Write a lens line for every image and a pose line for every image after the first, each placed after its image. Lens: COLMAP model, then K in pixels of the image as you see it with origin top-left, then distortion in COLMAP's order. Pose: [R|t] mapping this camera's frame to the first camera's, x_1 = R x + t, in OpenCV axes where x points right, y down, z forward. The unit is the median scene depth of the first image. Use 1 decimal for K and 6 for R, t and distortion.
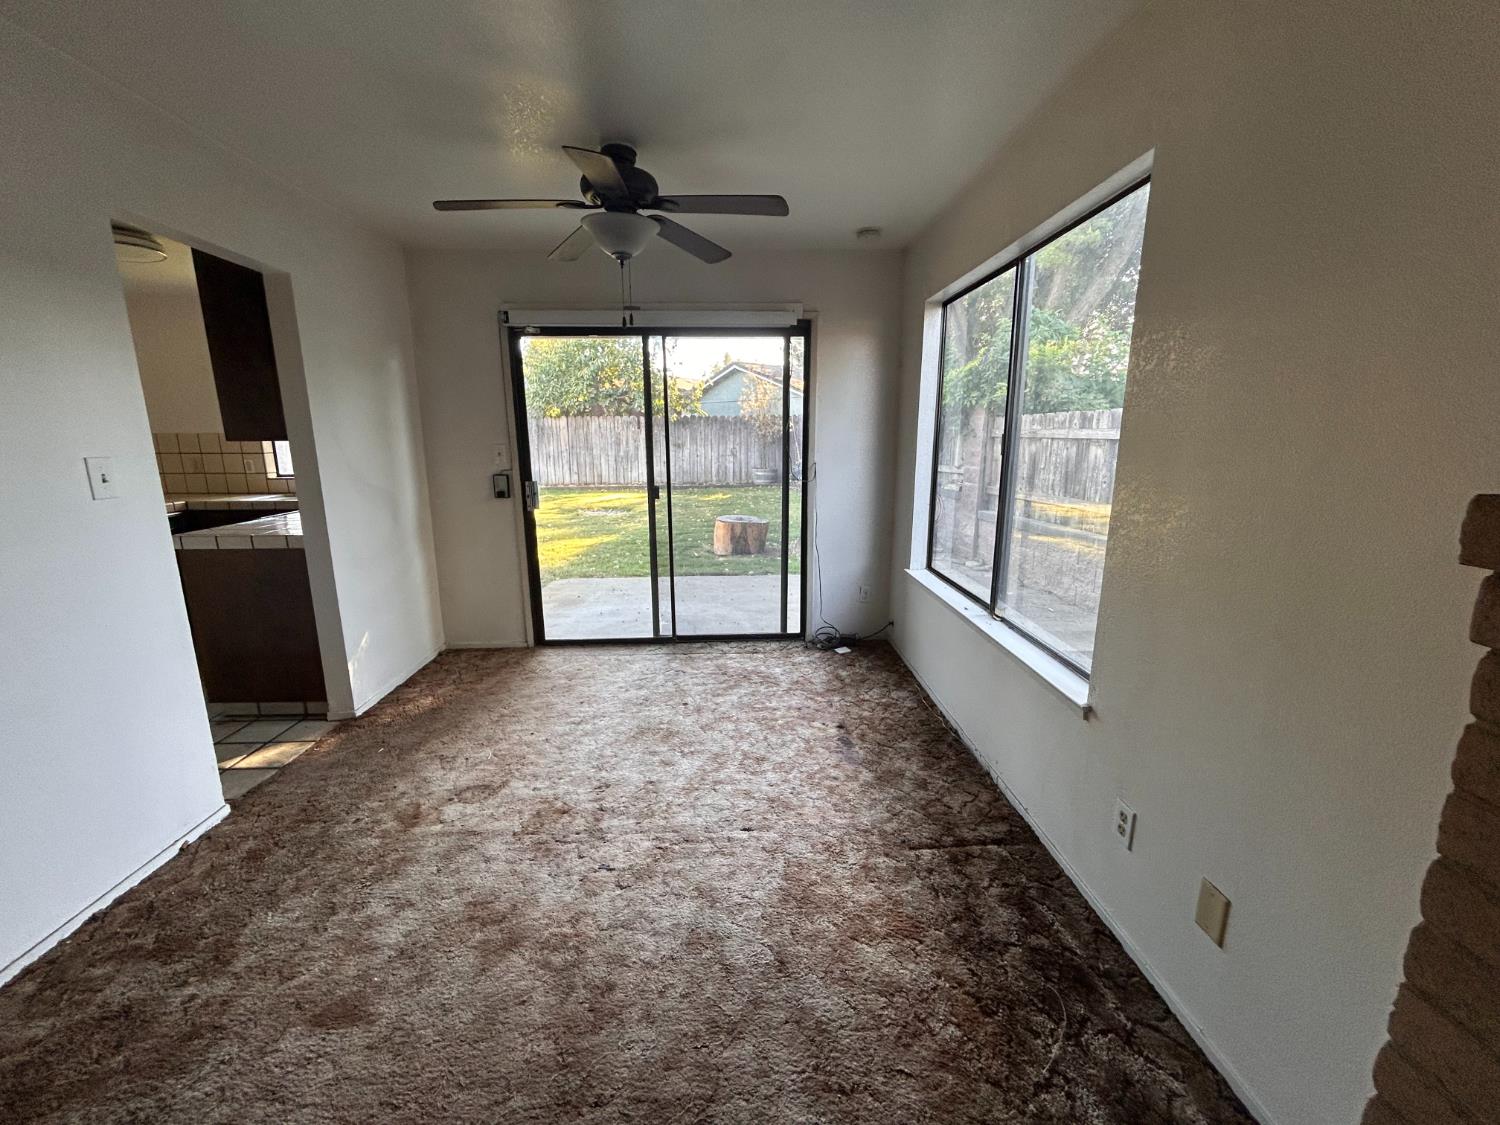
lens RADIAL K [[601.2, 0, 751.8], [0, 601.2, 562.5], [0, 0, 1]] dist [-0.003006, 0.001005]
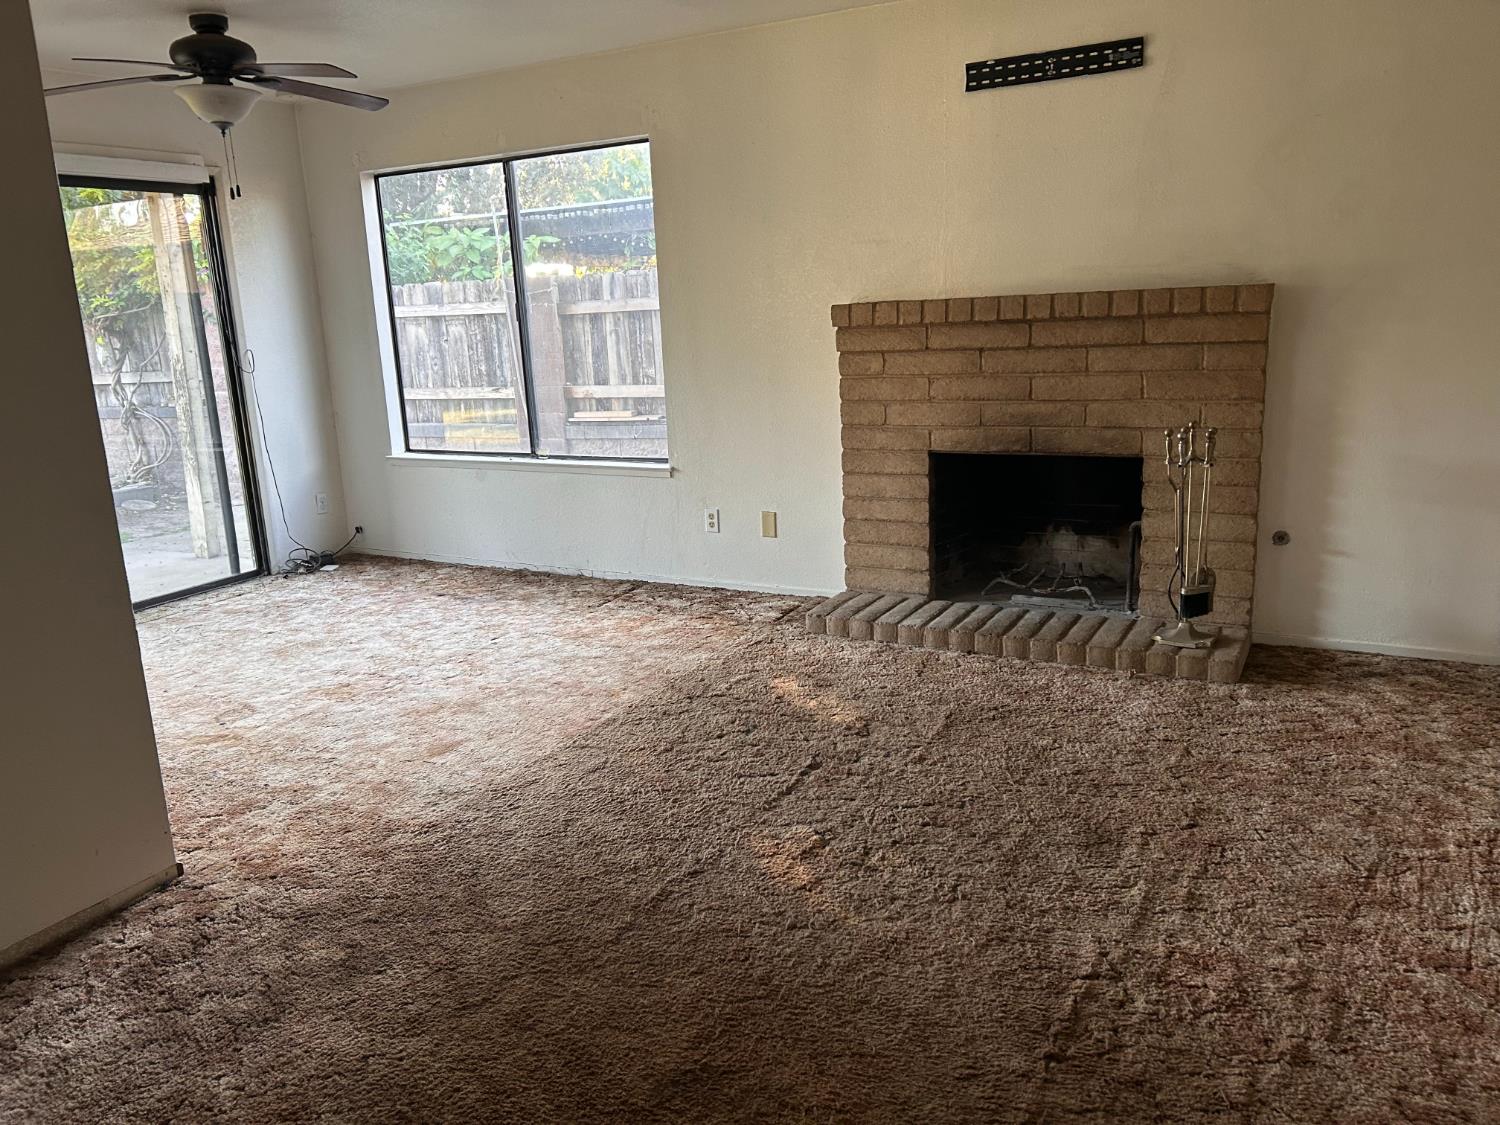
lens RADIAL K [[1149.1, 0, 752.4], [0, 1149.1, 564.2], [0, 0, 1]] dist [0.008520, -0.009012]
pose [[0.498715, -0.208632, 0.841282, -1.551224], [0.217642, 0.969645, 0.111446, 0.152670], [-0.838996, 0.127519, 0.528984, -0.609903]]
